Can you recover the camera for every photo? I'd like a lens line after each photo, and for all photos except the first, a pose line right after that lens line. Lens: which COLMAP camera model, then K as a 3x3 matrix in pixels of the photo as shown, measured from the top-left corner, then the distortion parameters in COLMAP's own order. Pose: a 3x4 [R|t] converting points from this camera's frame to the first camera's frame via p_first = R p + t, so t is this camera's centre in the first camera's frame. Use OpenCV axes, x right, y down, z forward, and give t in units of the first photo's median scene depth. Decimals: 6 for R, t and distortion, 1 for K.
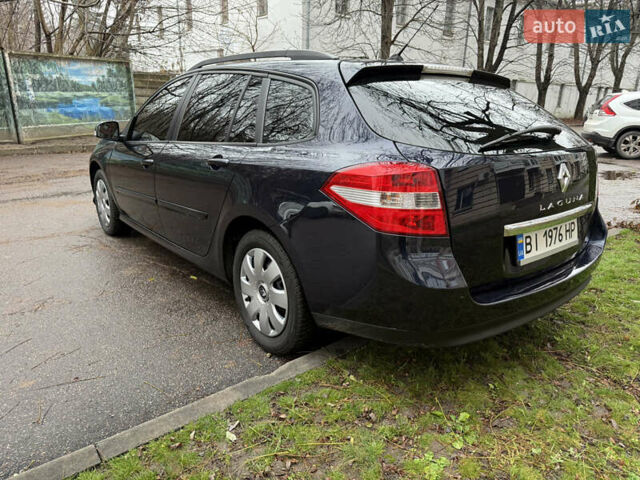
lens RADIAL K [[461.7, 0, 321.8], [0, 461.7, 242.0], [0, 0, 1]] dist [0.004378, -0.005895]
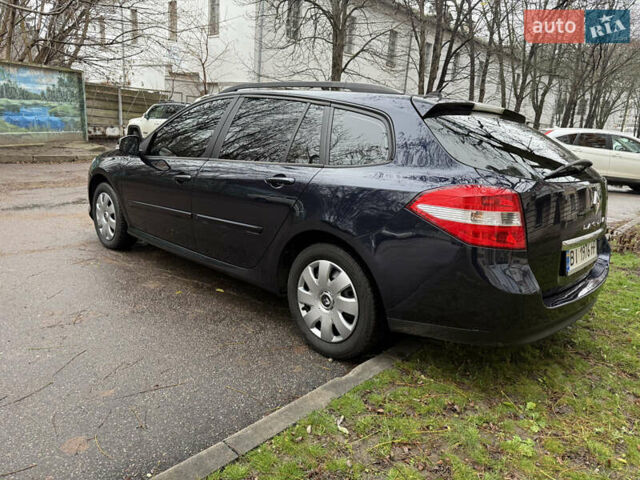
lens RADIAL K [[460.0, 0, 320.0], [0, 460.0, 240.0], [0, 0, 1]] dist [0.024556, -0.030354]
pose [[0.990206, 0.014129, 0.138896, -0.271440], [-0.007733, 0.998889, -0.046484, 0.014752], [-0.139399, 0.044955, 0.989215, -0.065343]]
